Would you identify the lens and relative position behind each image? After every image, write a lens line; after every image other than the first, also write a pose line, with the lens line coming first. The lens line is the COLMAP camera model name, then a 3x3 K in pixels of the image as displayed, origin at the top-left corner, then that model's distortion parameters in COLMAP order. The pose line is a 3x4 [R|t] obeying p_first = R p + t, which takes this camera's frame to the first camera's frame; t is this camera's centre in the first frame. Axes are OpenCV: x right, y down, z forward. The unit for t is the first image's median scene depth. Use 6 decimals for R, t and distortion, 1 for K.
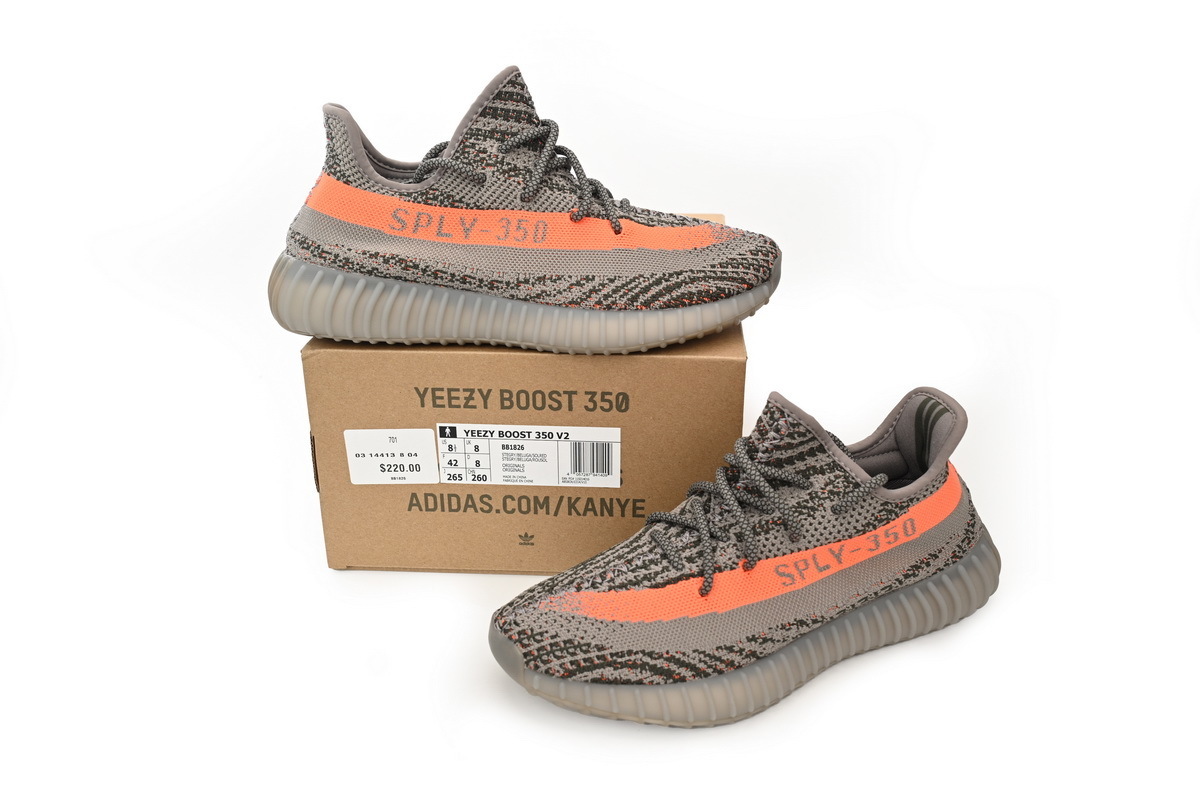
lens RADIAL K [[1030.0, 0, 596.9], [0, 1030.0, 401.3], [0, 0, 1]] dist [-0.039005, 0.003759]
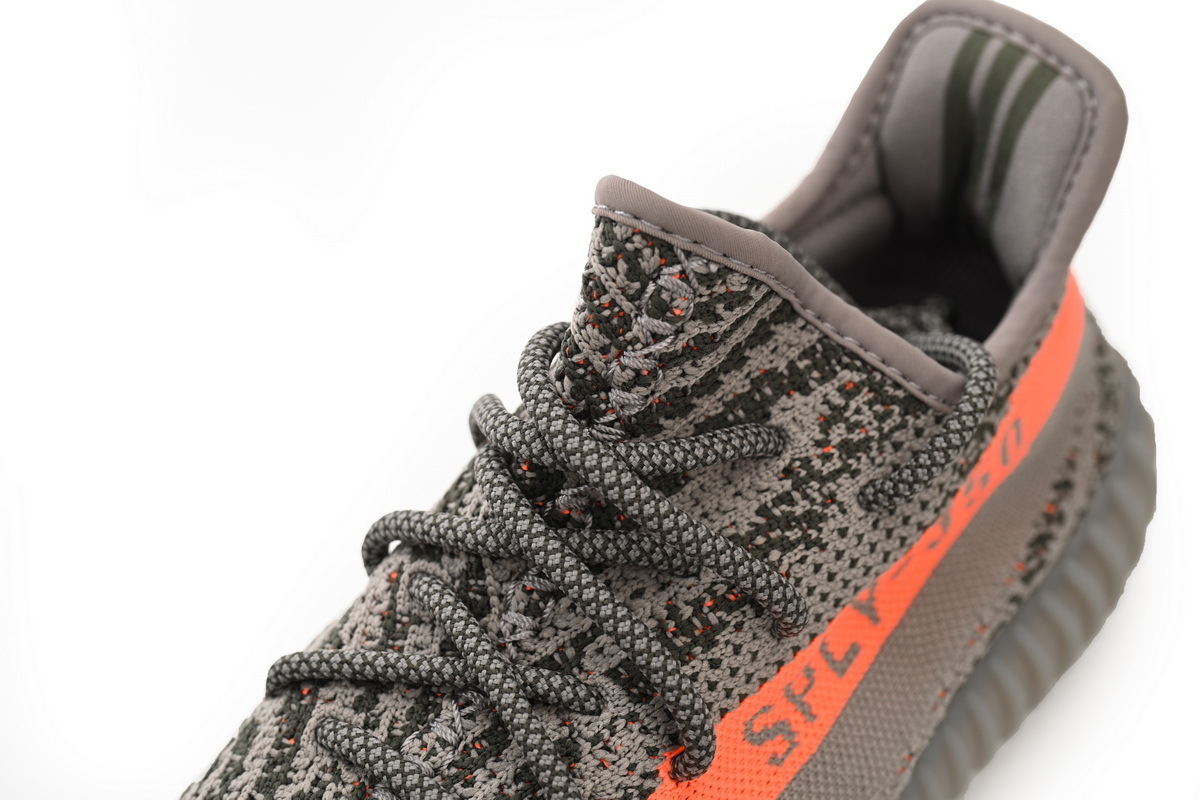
lens RADIAL K [[2215.2, 0, 603.9], [0, 2215.2, 405.0], [0, 0, 1]] dist [-0.039485, 0.000000]
pose [[0.857220, -0.317294, 0.405583, -0.109491], [0.156430, 0.910849, 0.381947, -0.195784], [-0.490615, -0.263968, 0.830433, 0.468114]]
